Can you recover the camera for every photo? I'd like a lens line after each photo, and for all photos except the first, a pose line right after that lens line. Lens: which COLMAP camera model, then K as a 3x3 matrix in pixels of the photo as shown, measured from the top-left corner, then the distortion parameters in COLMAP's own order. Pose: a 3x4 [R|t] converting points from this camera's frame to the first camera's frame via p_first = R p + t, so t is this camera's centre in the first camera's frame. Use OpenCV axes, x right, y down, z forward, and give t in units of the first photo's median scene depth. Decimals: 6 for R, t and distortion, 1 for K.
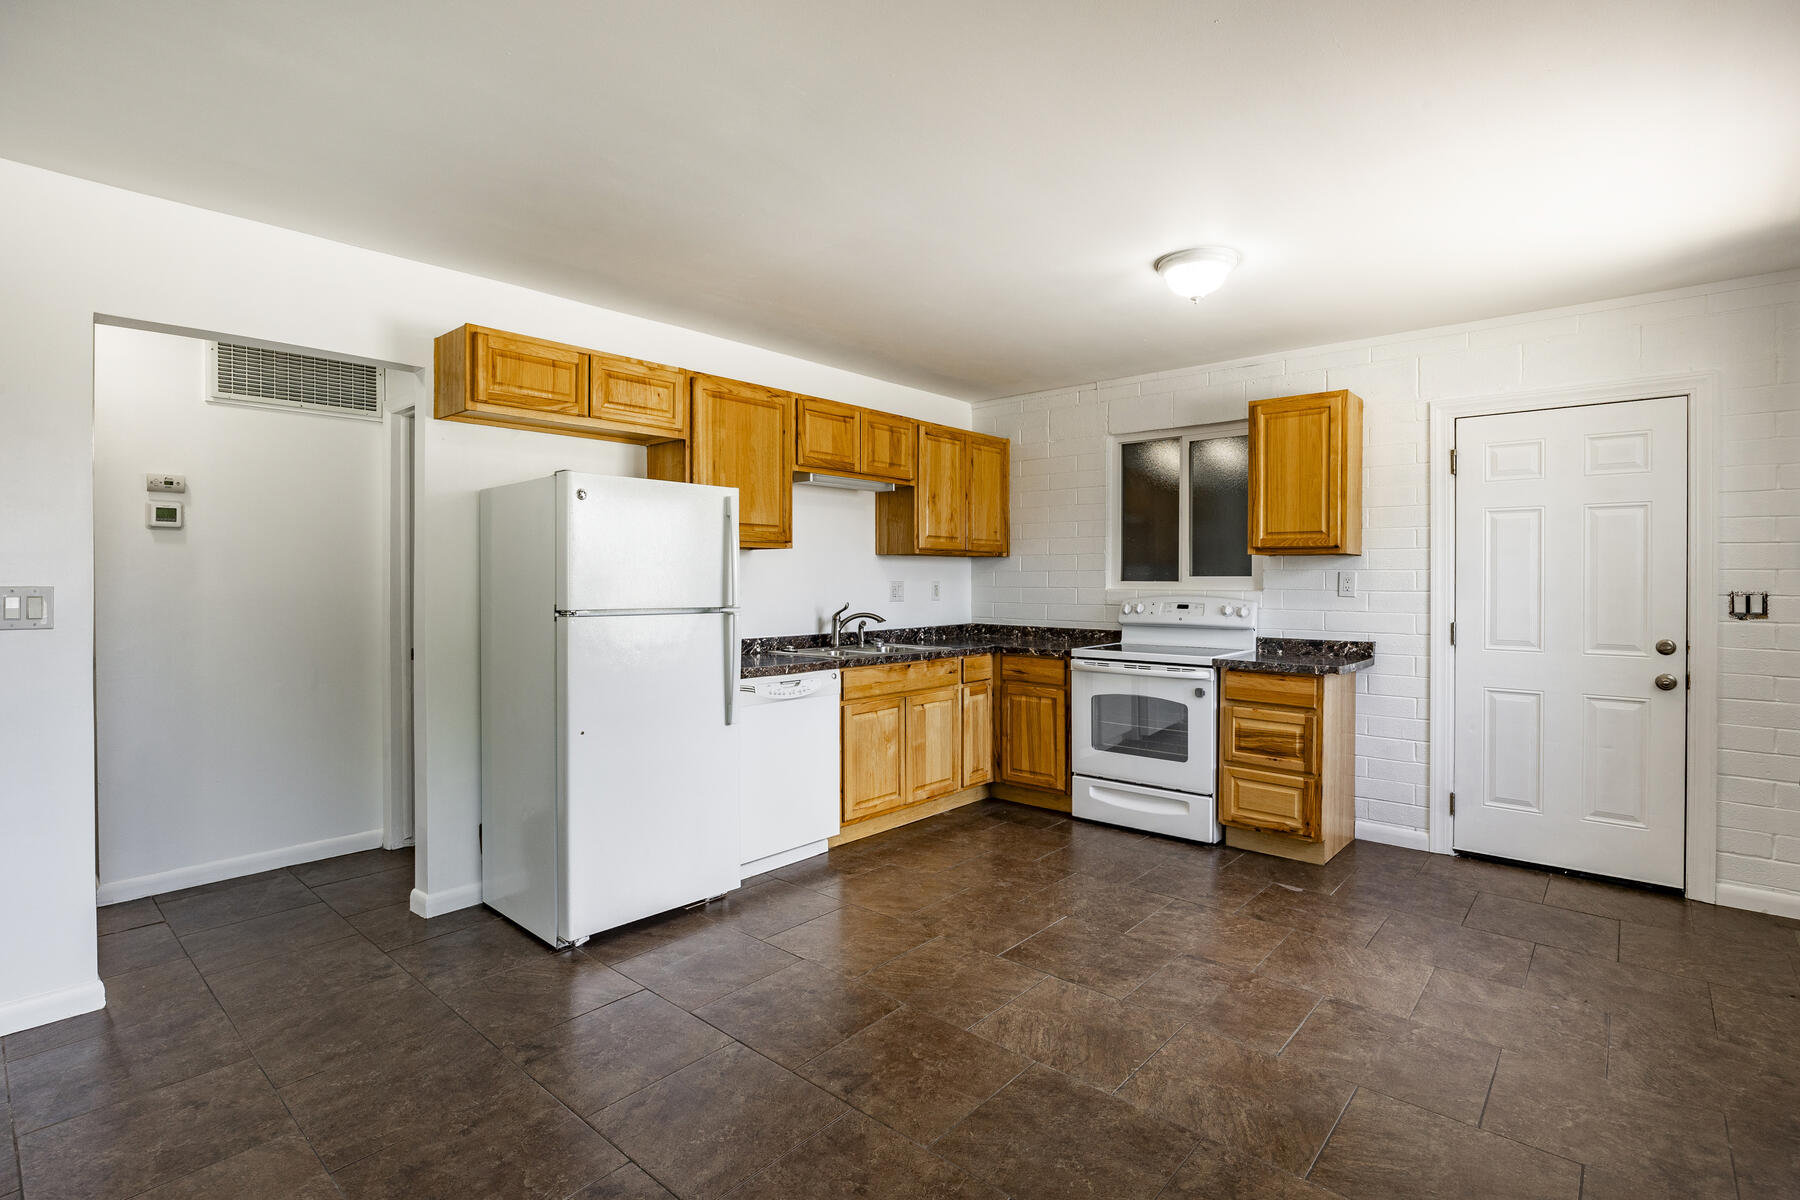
lens RADIAL K [[878.7, 0, 901.0], [0, 878.7, 585.3], [0, 0, 1]] dist [-0.000812, 0.000009]
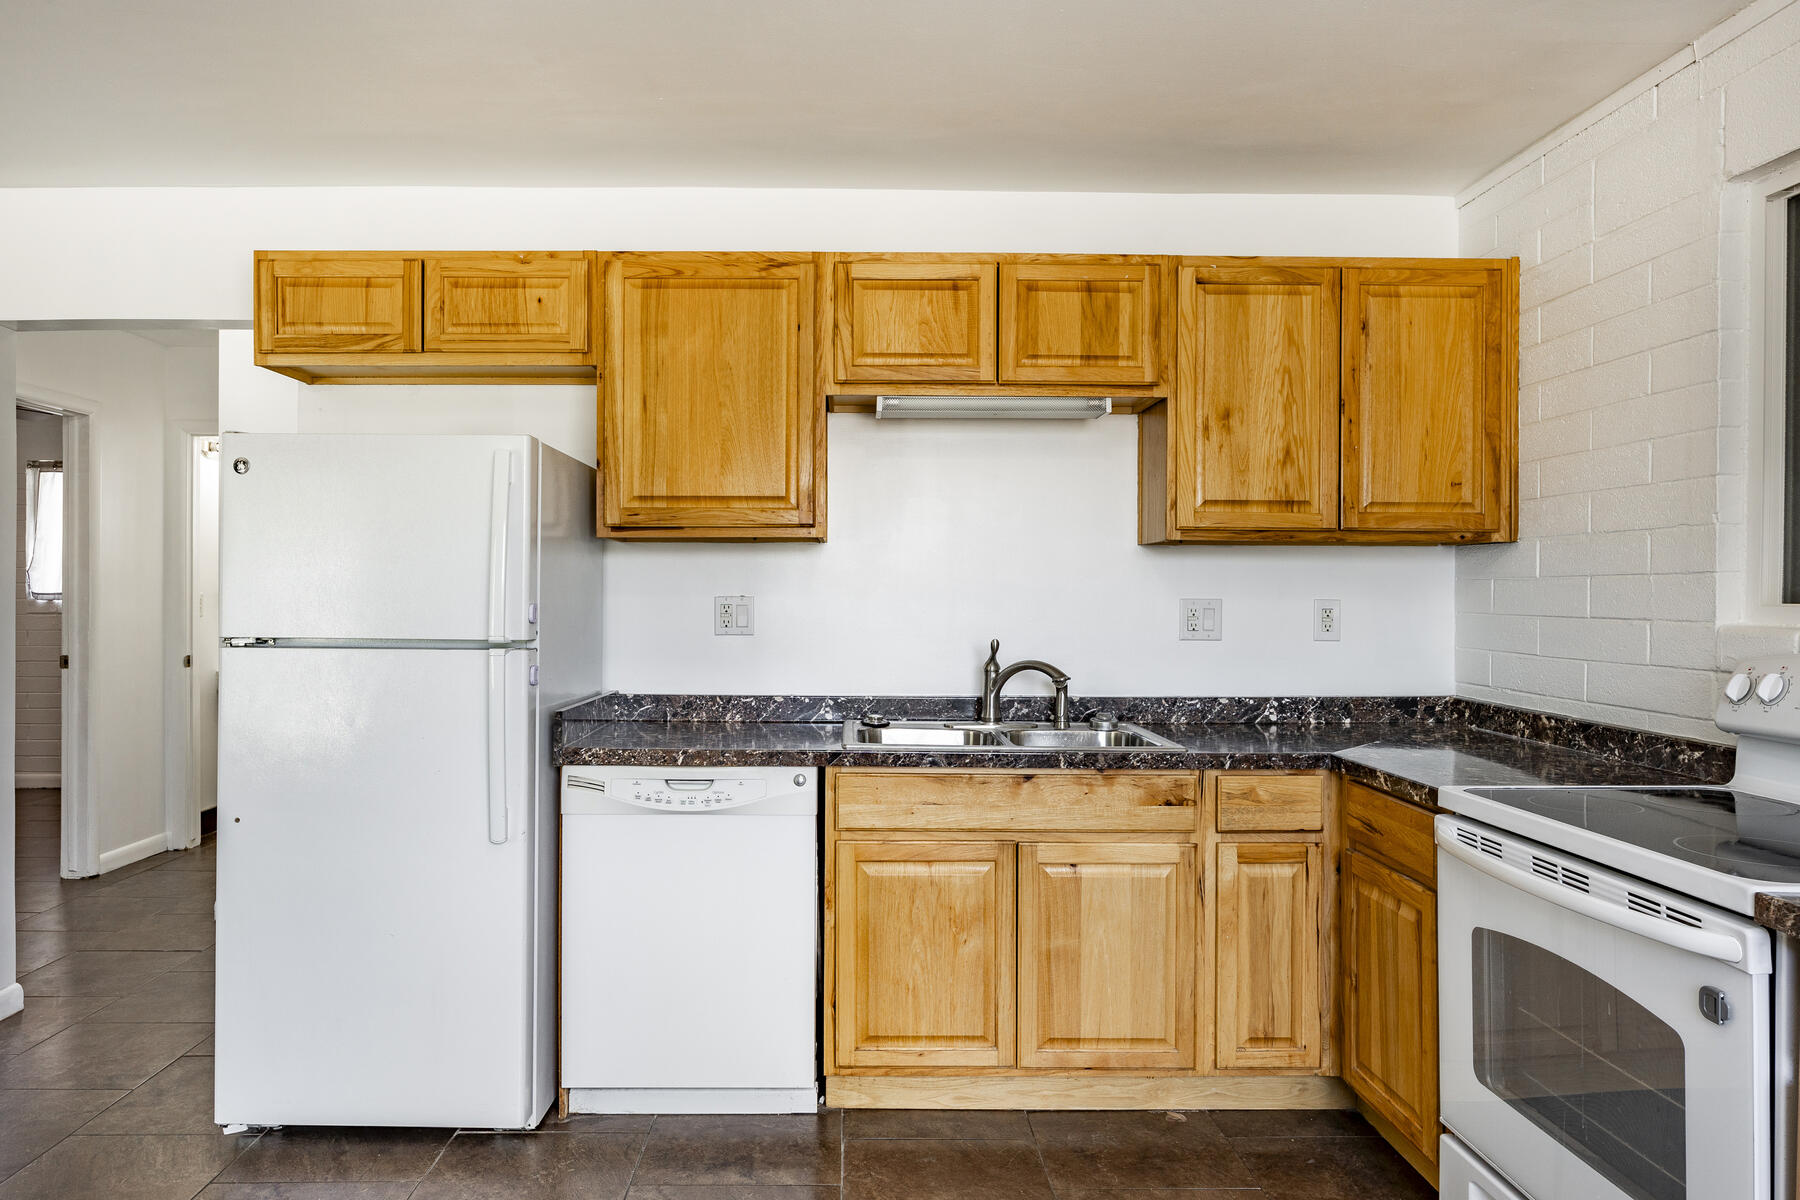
lens RADIAL K [[1134.8, 0, 848.7], [0, 1134.8, 593.6], [0, 0, 1]] dist [-0.002454, -0.000987]
pose [[0.660886, 0.003610, -0.750478, 0.373883], [-0.009011, 0.999955, -0.003125, -0.004135], [0.750432, 0.008828, 0.660888, 0.486070]]
